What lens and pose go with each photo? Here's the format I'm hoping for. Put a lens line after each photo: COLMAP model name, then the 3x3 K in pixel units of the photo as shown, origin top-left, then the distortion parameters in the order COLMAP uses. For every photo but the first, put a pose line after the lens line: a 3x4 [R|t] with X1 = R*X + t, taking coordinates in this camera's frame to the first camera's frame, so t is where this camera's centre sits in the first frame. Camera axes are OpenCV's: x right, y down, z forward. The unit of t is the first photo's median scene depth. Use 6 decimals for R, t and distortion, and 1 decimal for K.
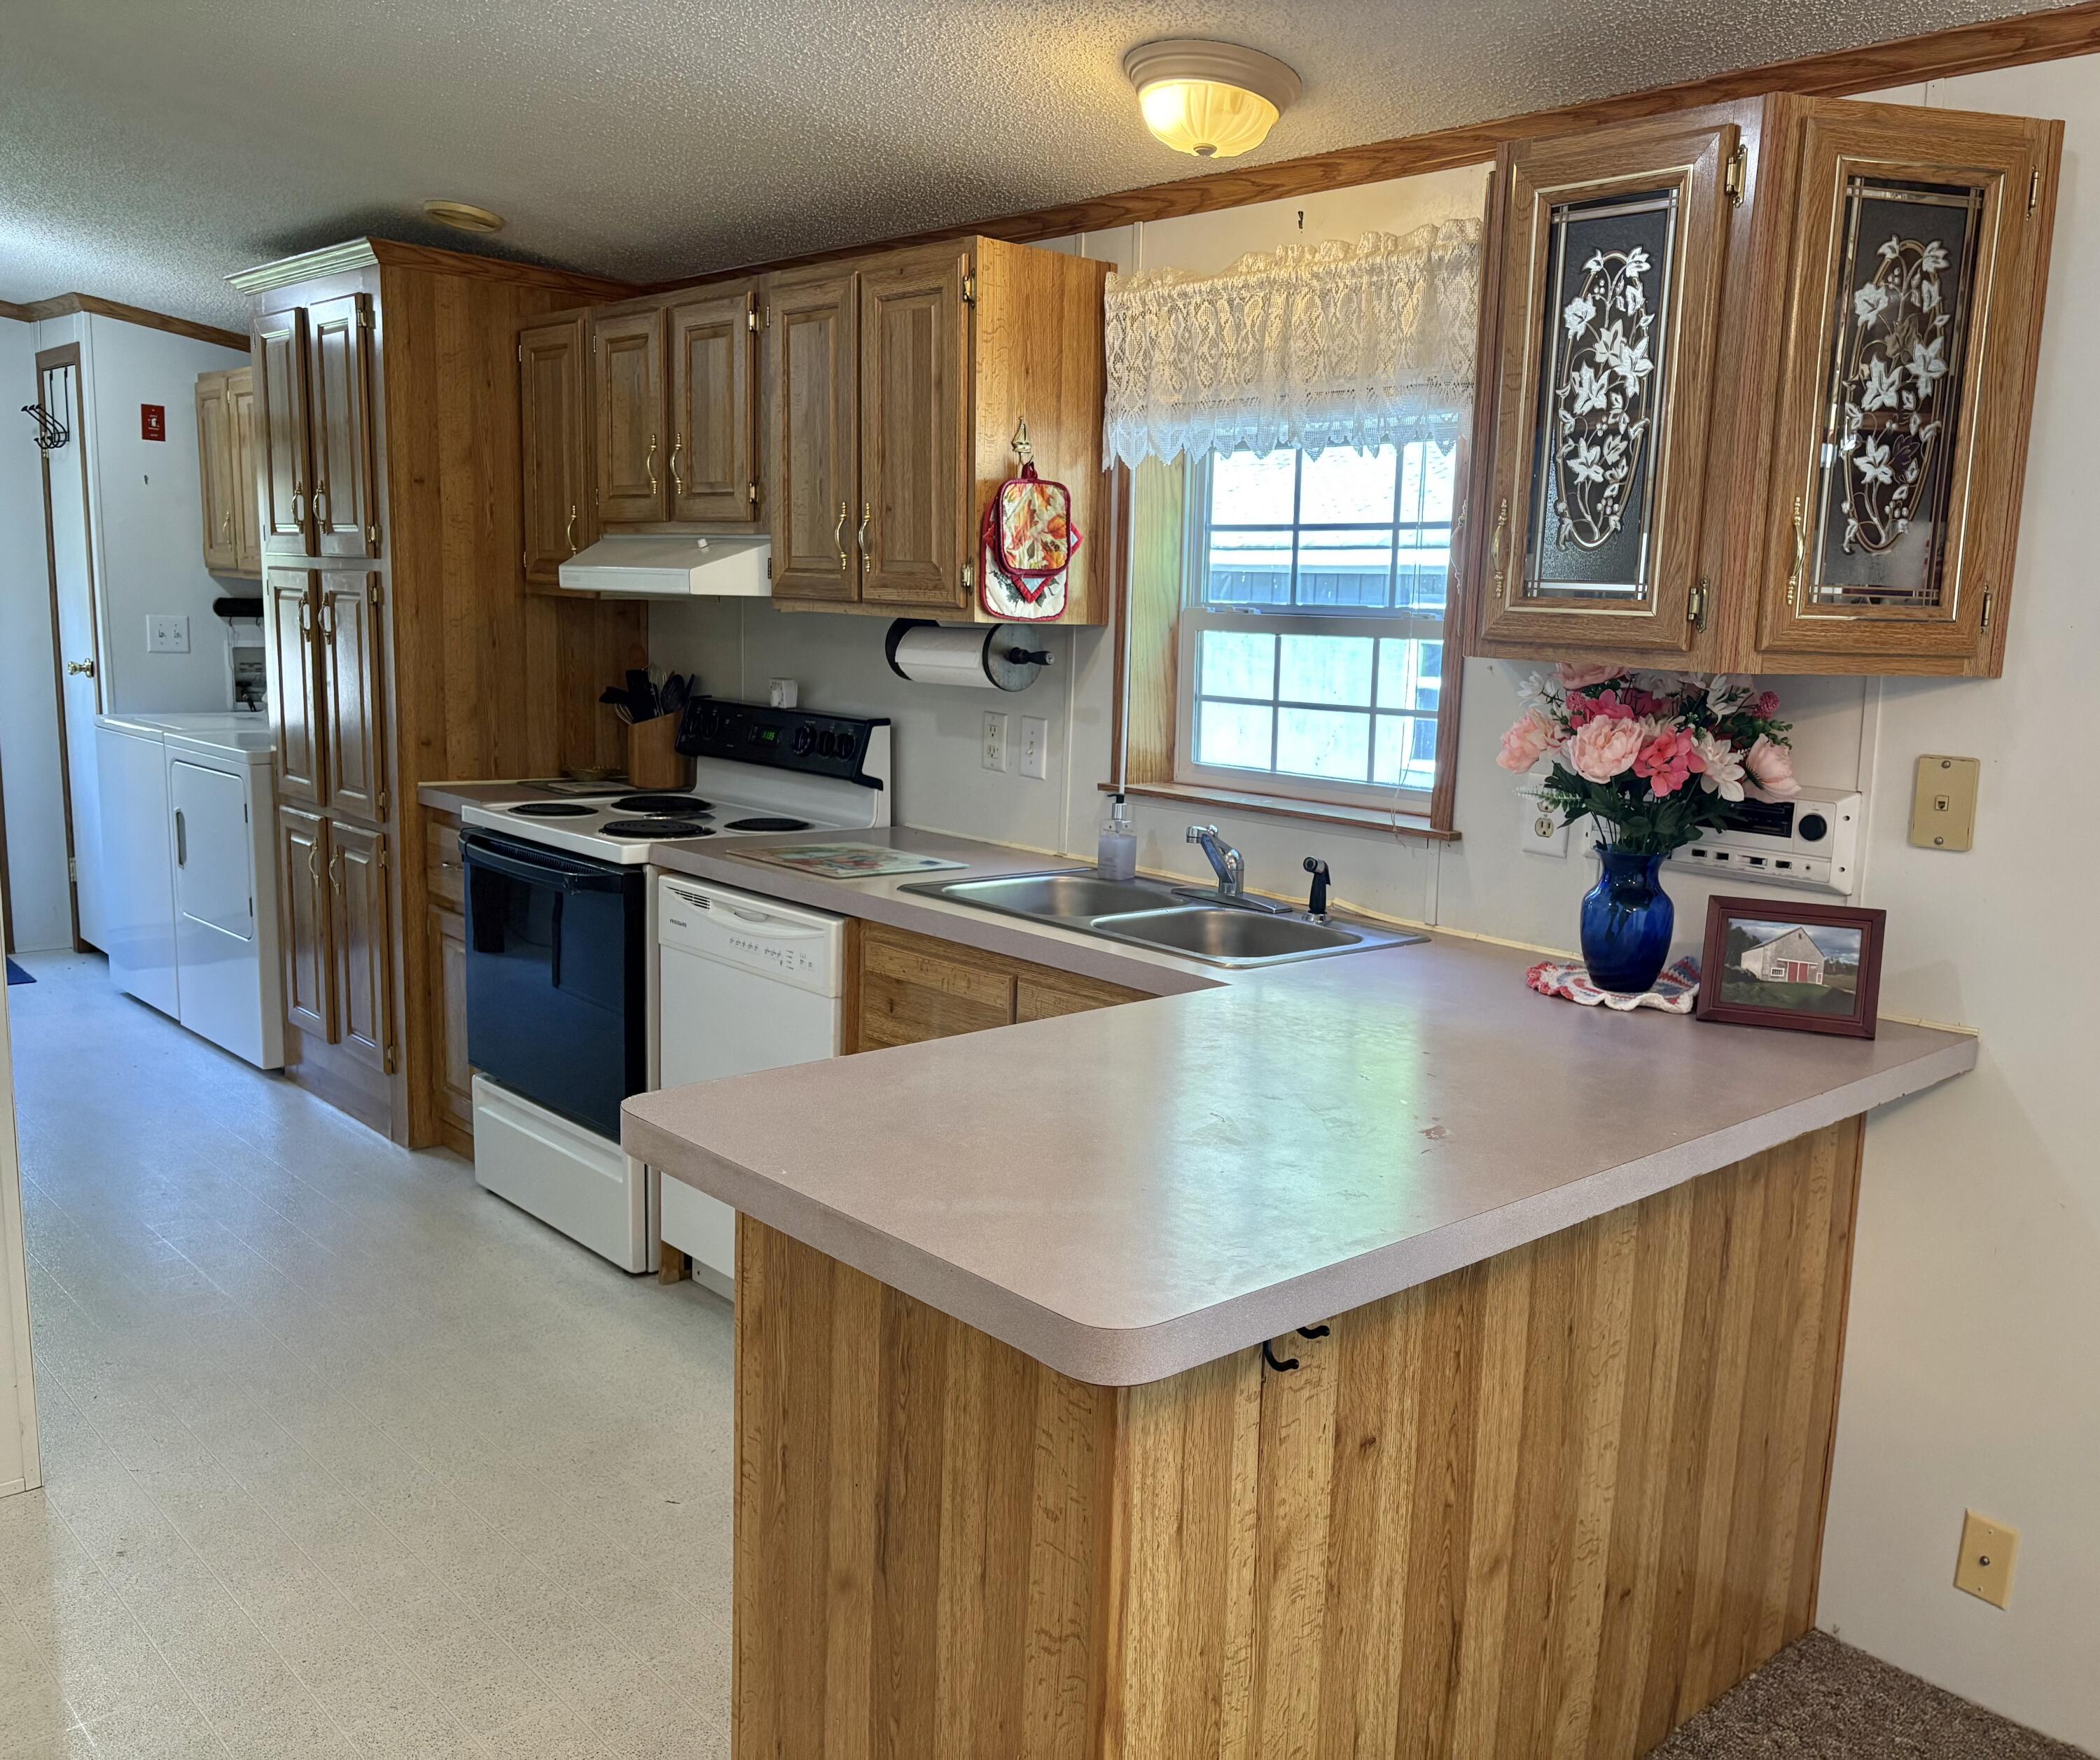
lens RADIAL K [[1765.7, 0, 1174.2], [0, 1765.7, 889.0], [0, 0, 1]] dist [0.037264, -0.032855]
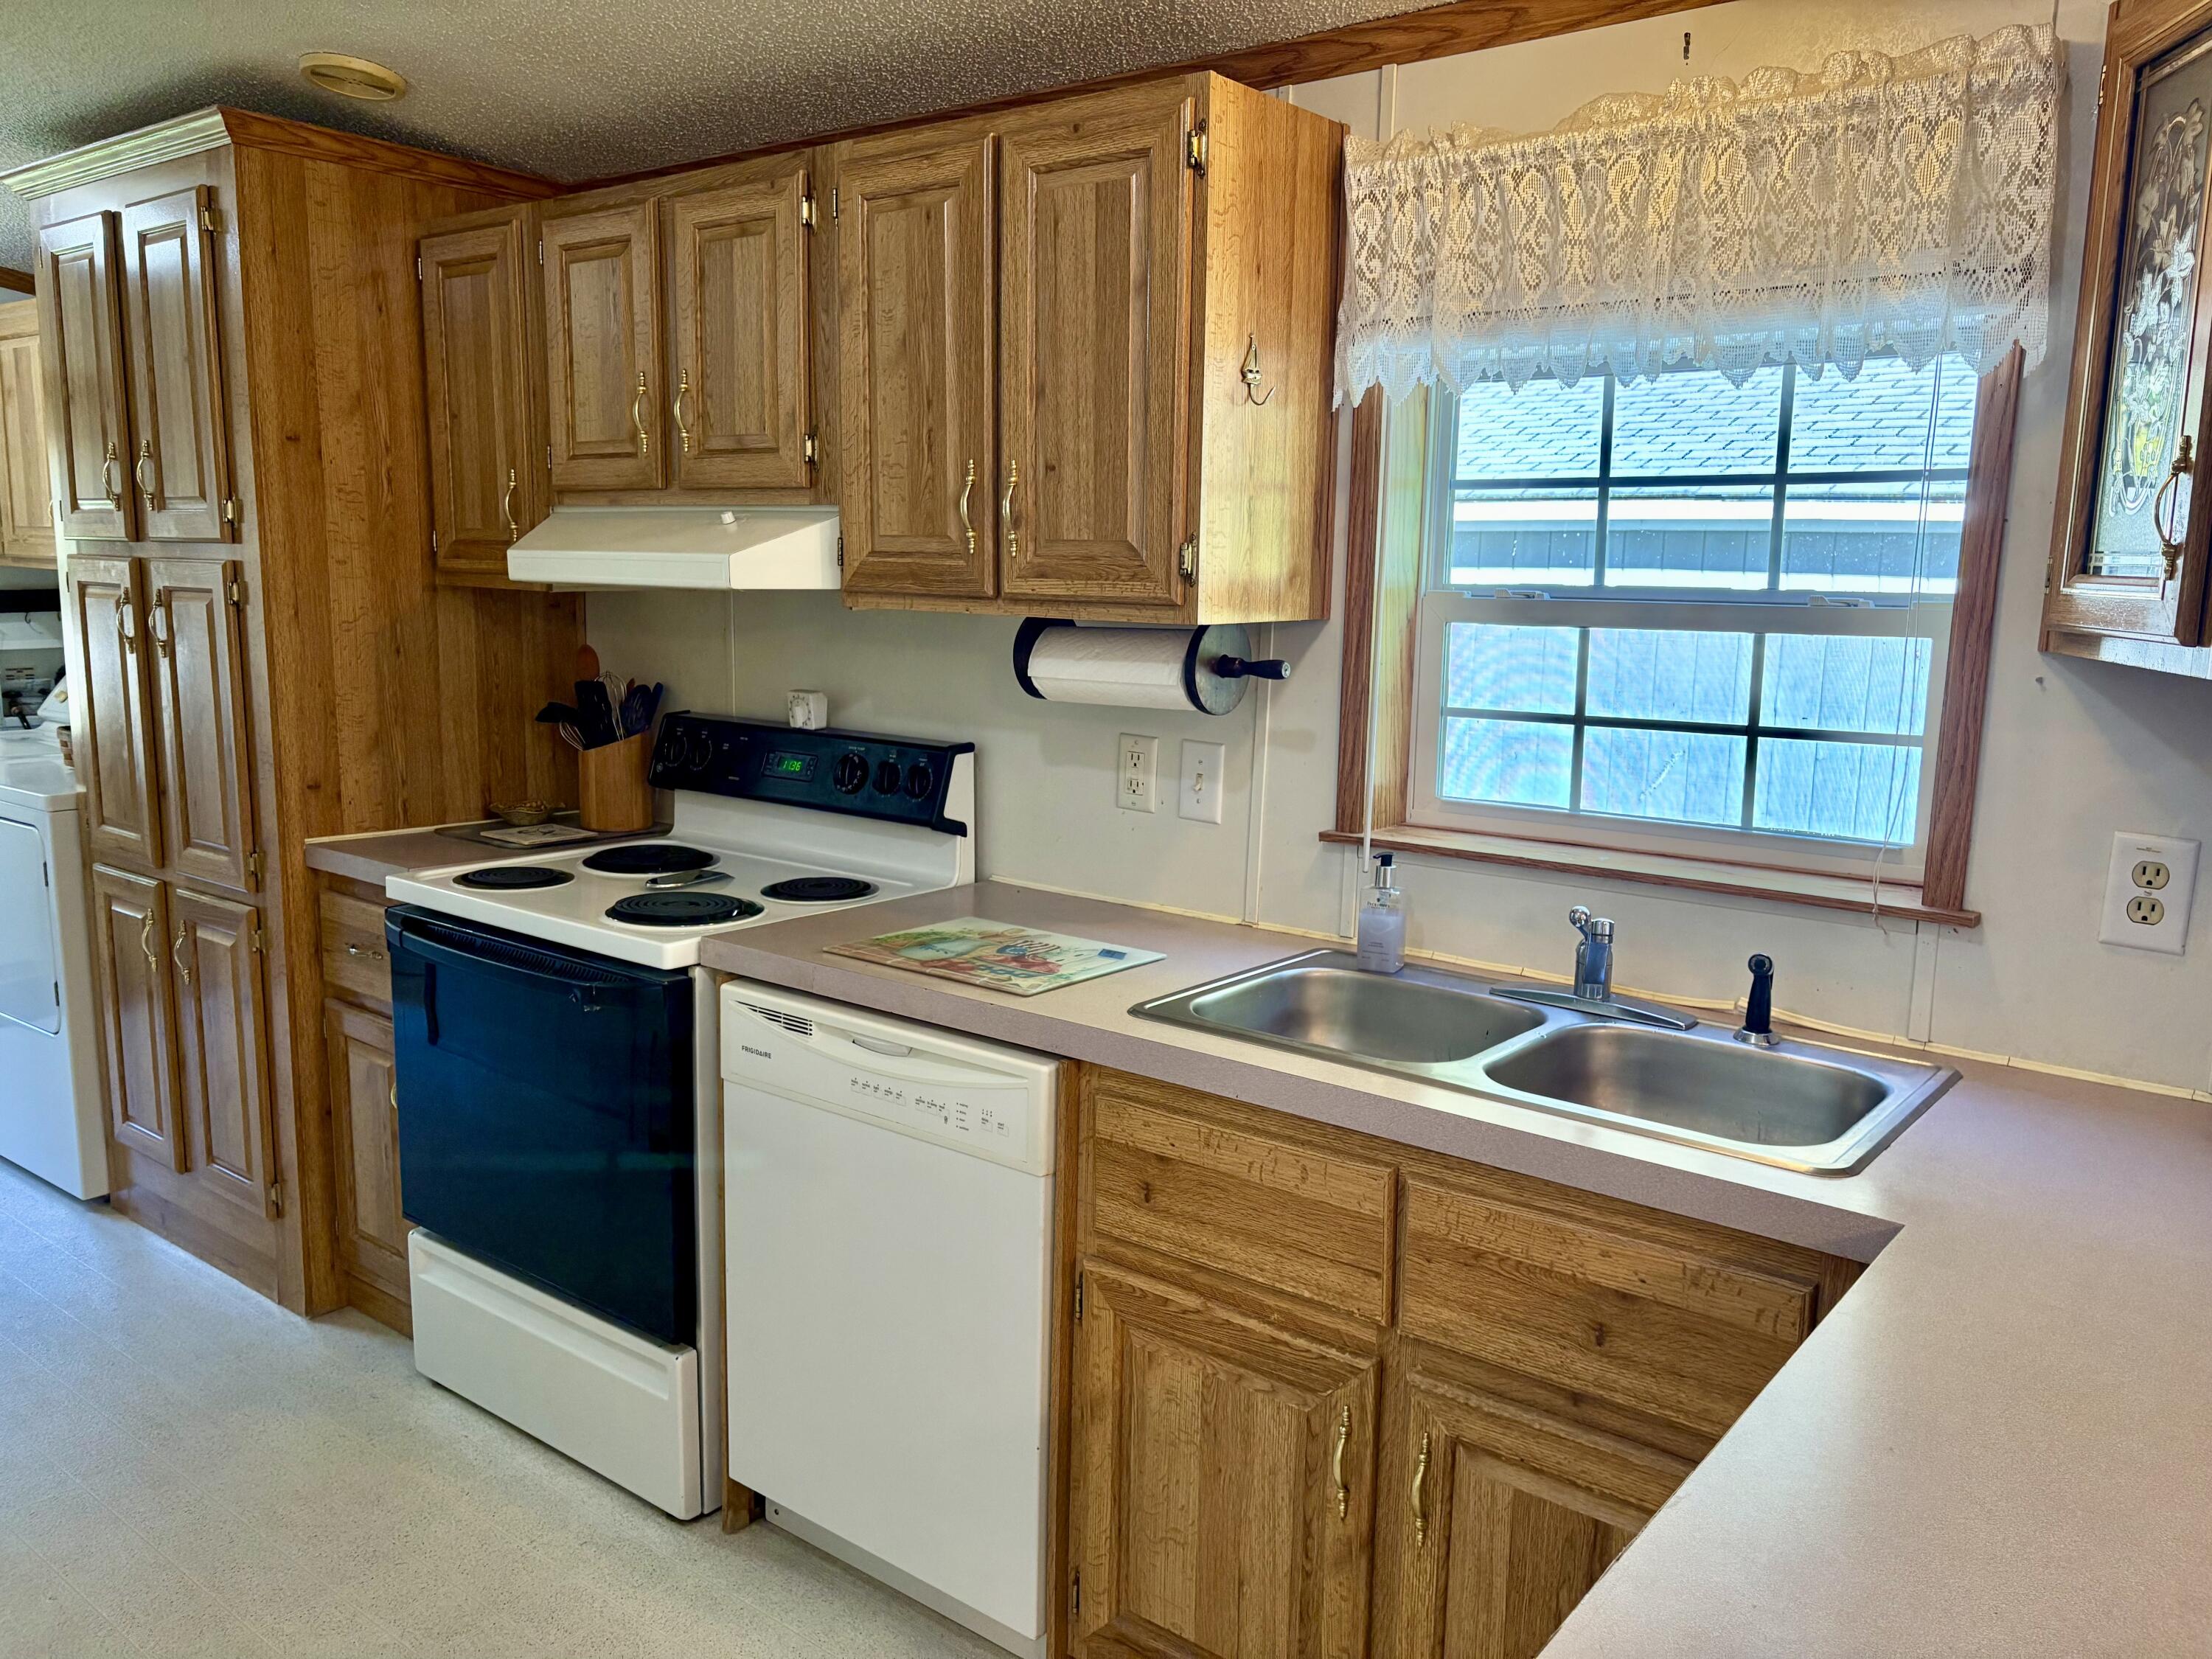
lens RADIAL K [[1667.3, 0, 1106.6], [0, 1667.3, 835.0], [0, 0, 1]] dist [0.055059, -0.060242]
pose [[0.992145, -0.040633, 0.118309, -0.227162], [0.039738, 0.999161, 0.009916, -0.073003], [-0.118613, -0.005137, 0.992927, 0.328765]]
